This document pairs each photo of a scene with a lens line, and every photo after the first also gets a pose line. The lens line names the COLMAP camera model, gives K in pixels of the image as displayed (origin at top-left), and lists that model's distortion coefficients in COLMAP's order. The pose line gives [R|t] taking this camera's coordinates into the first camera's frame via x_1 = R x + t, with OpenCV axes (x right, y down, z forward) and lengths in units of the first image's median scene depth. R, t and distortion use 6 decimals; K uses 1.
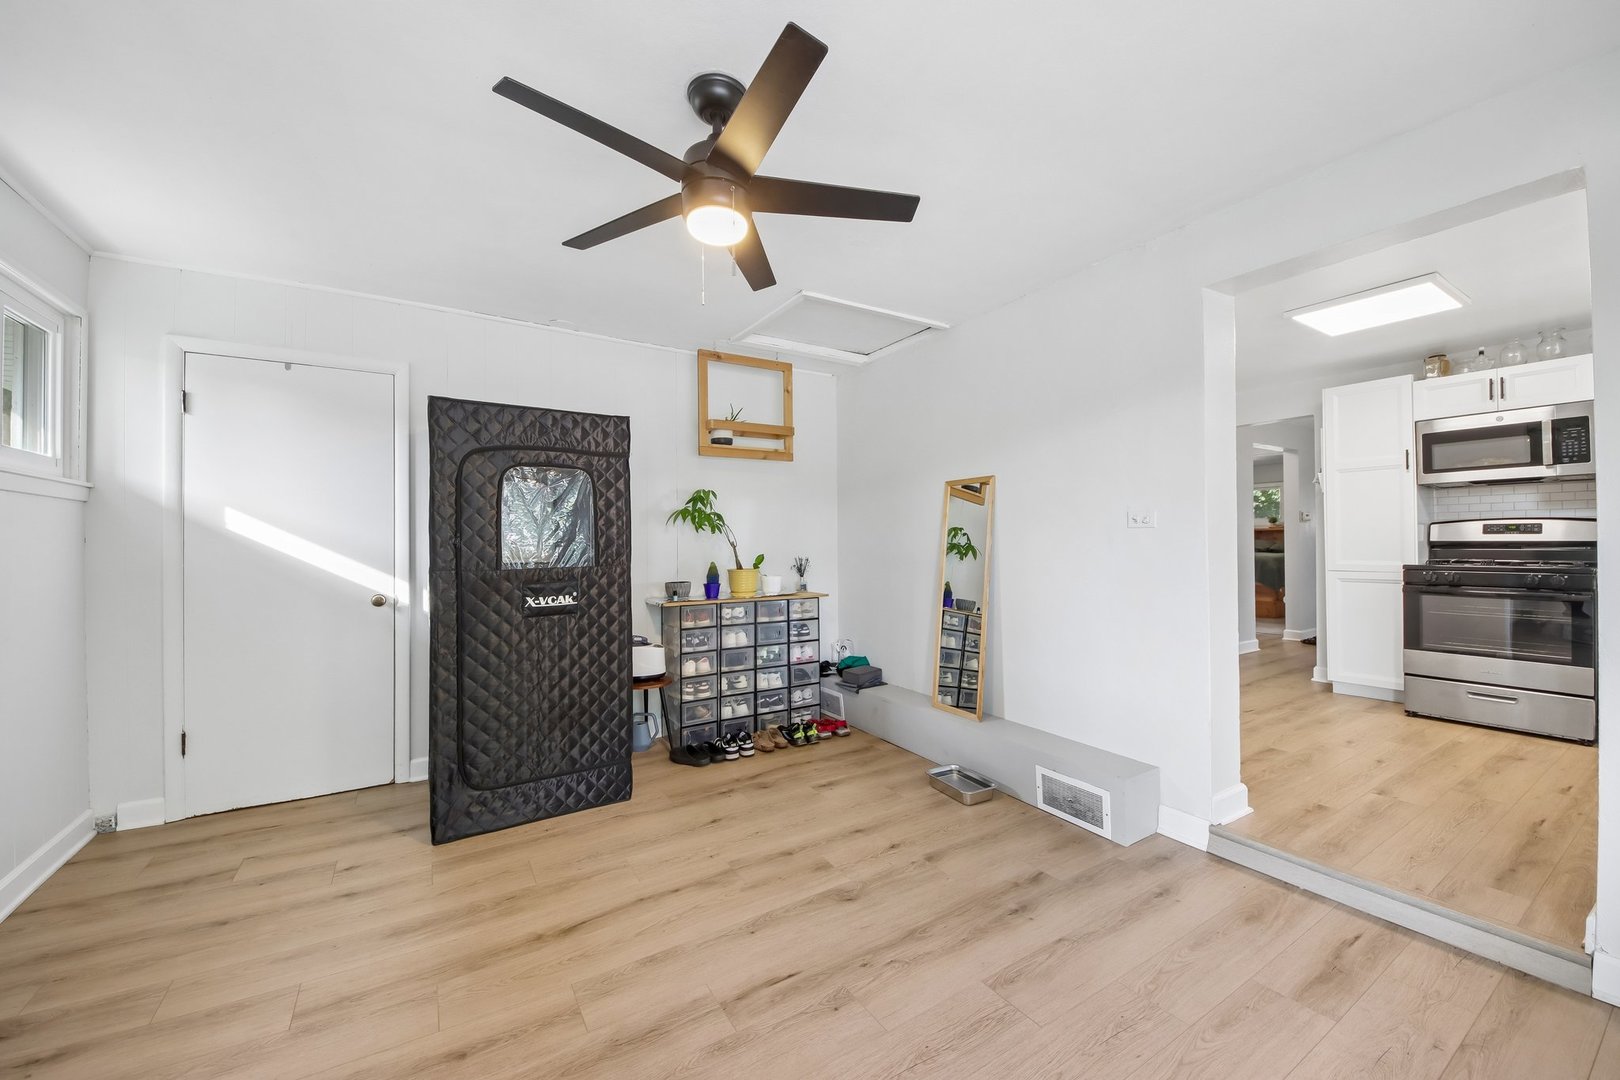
lens RADIAL K [[606.9, 0, 804.7], [0, 606.9, 536.1], [0, 0, 1]] dist [-0.012405, -0.002744]
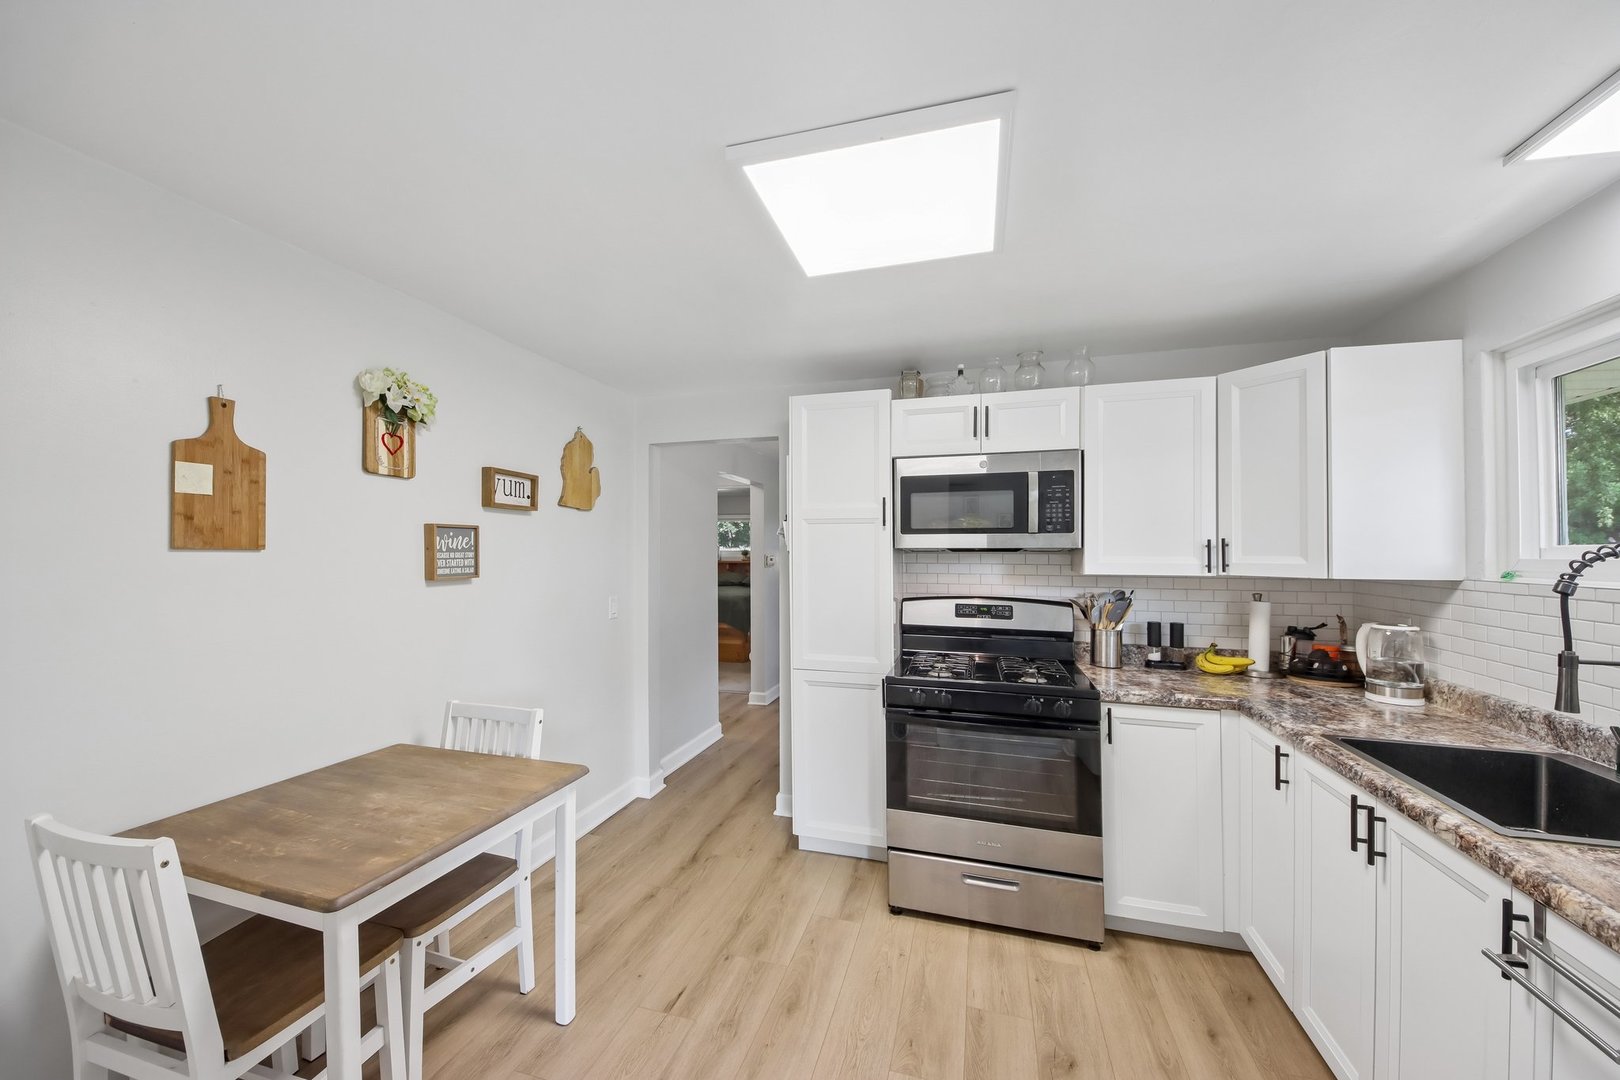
lens RADIAL K [[606.9, 0, 796.8], [0, 606.9, 558.6], [0, 0, 1]] dist [-0.012405, -0.002744]
pose [[0.740678, -0.005986, 0.671834, 0.486220], [-0.005739, 0.999867, 0.015236, -0.088815], [-0.671836, -0.015140, 0.740545, 0.576230]]
